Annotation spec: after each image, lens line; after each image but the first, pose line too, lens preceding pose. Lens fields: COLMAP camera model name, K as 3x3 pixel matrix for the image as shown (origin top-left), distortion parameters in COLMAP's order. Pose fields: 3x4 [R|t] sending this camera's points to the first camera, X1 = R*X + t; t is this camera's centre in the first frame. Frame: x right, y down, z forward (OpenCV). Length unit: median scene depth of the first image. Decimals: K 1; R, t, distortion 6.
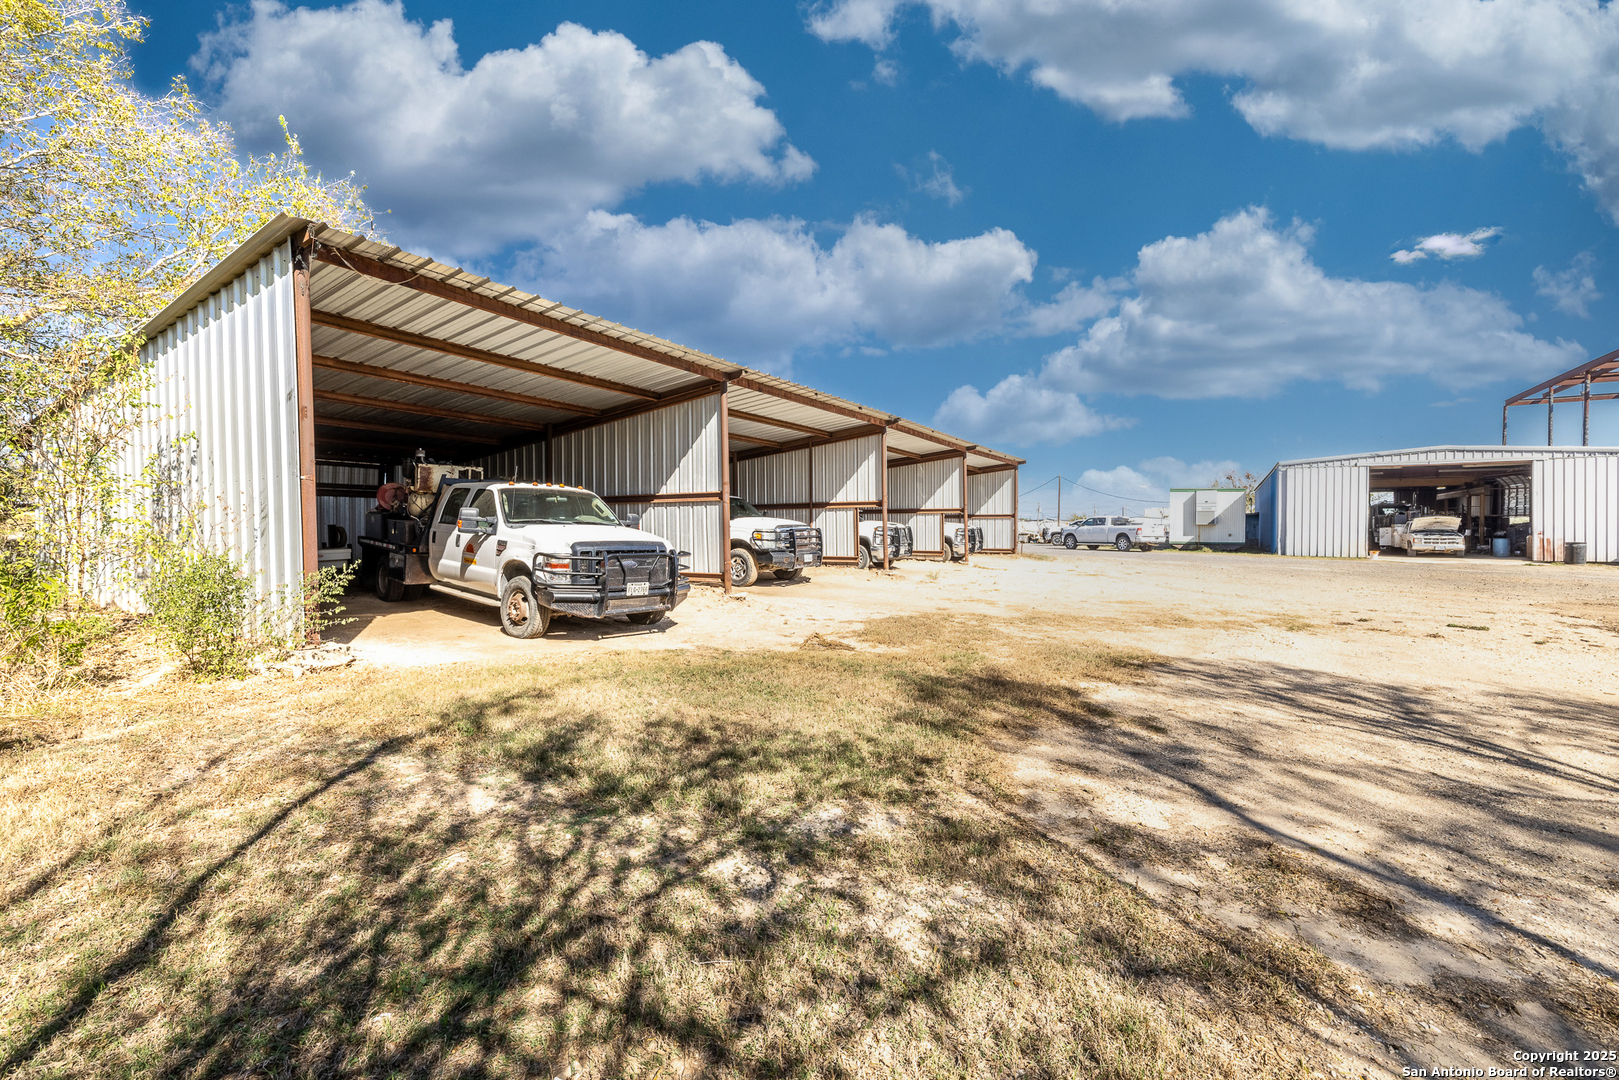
lens RADIAL K [[675.9, 0, 802.9], [0, 675.9, 532.8], [0, 0, 1]] dist [0.000956, 0.000425]
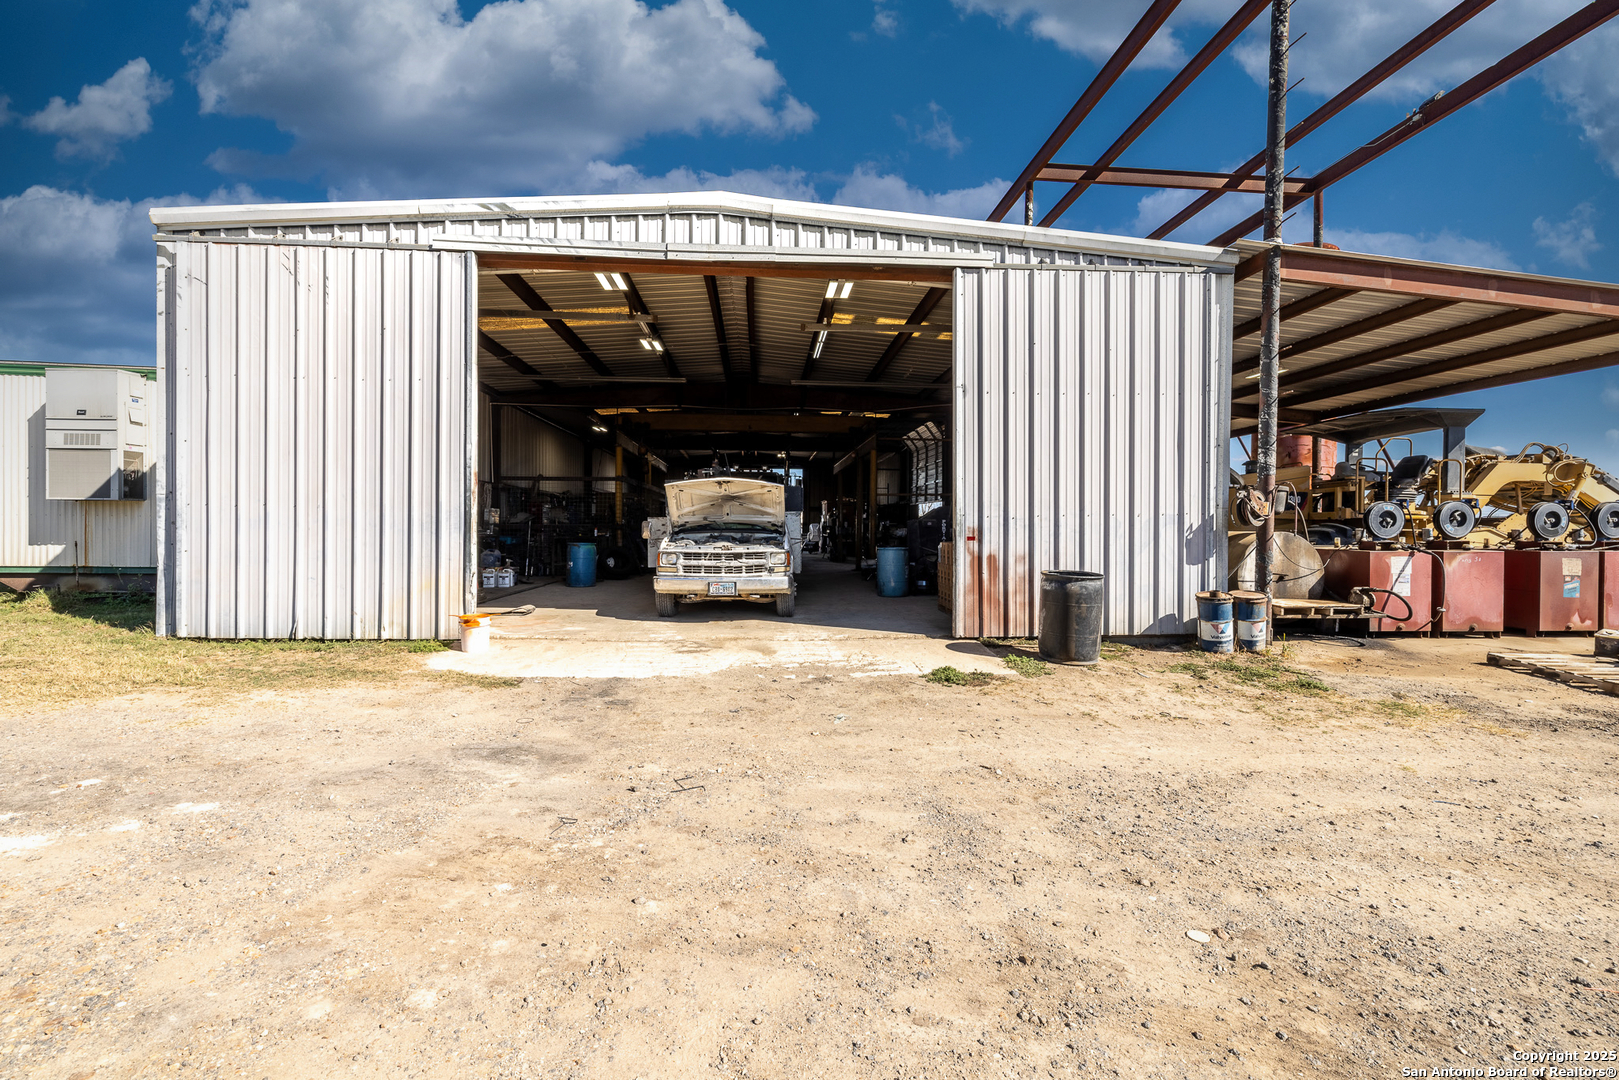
lens RADIAL K [[675.9, 0, 802.9], [0, 675.9, 532.8], [0, 0, 1]] dist [0.000956, 0.000425]
pose [[0.814585, -0.000575, 0.580044, 0.788112], [-0.001397, 0.999995, 0.002954, -0.001145], [-0.580043, -0.003216, 0.814580, 0.735861]]
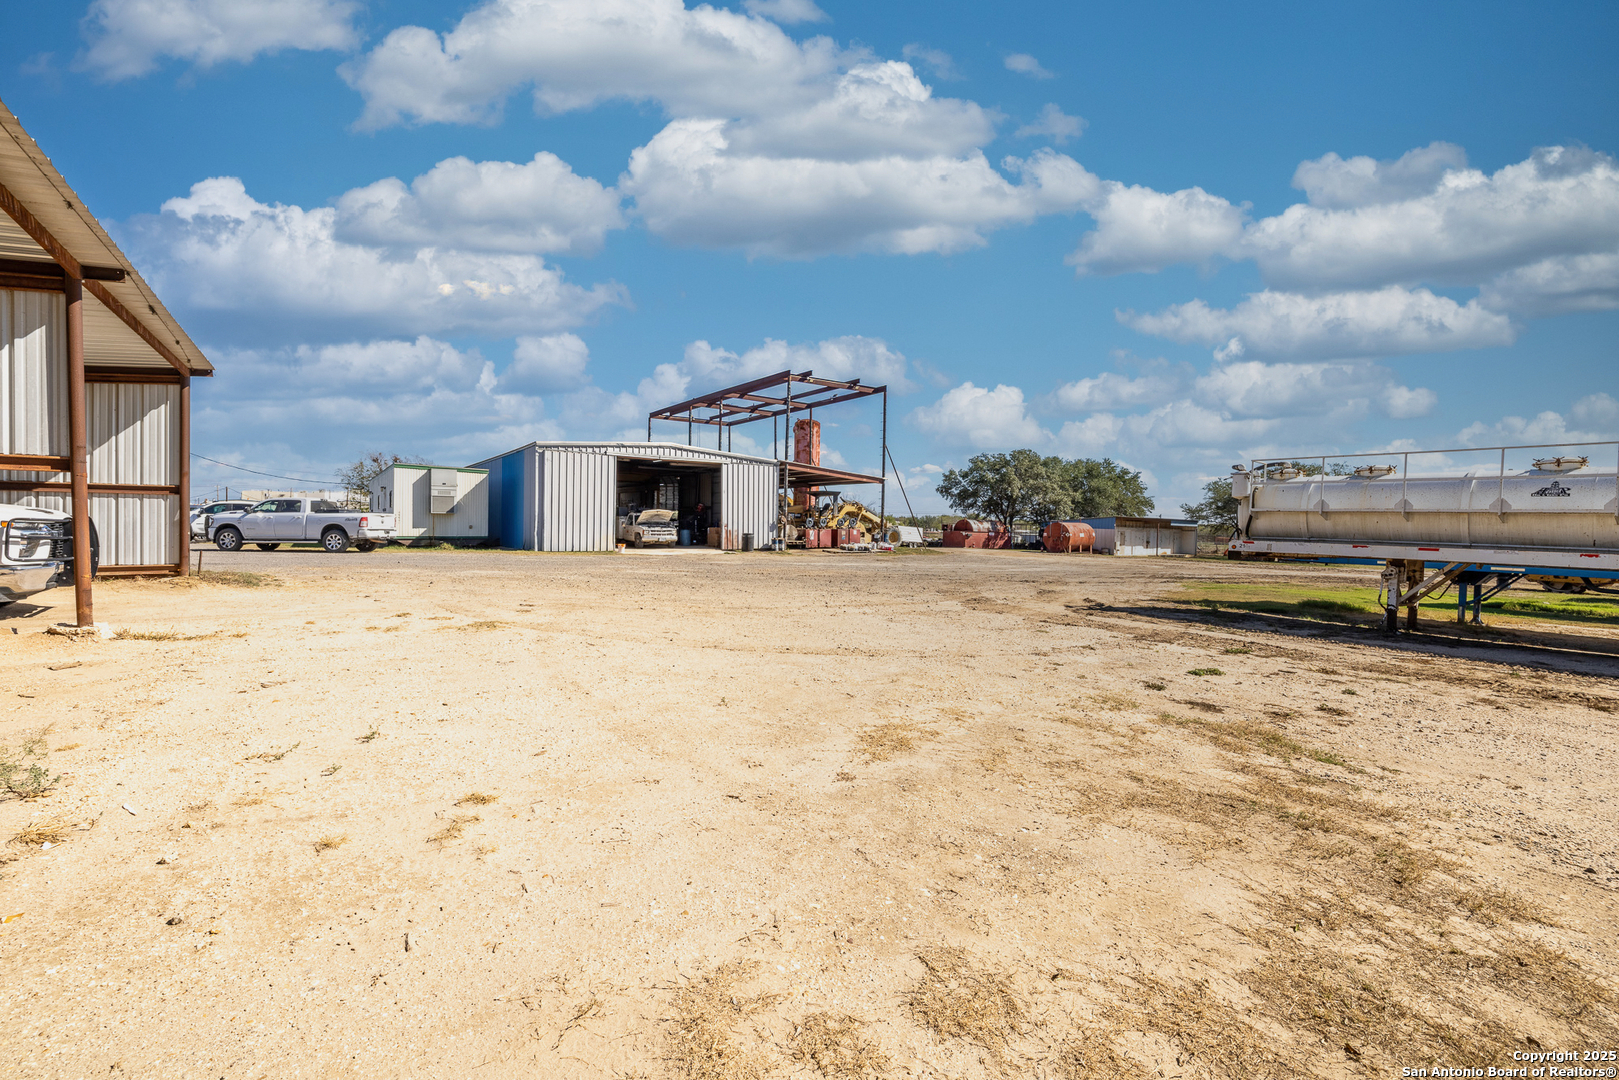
lens RADIAL K [[675.9, 0, 802.9], [0, 675.9, 532.8], [0, 0, 1]] dist [0.000956, 0.000425]
pose [[0.388949, -0.011790, 0.921184, 0.052940], [-0.006142, 0.999863, 0.015391, -0.005402], [-0.921239, -0.011645, 0.388824, 0.377925]]
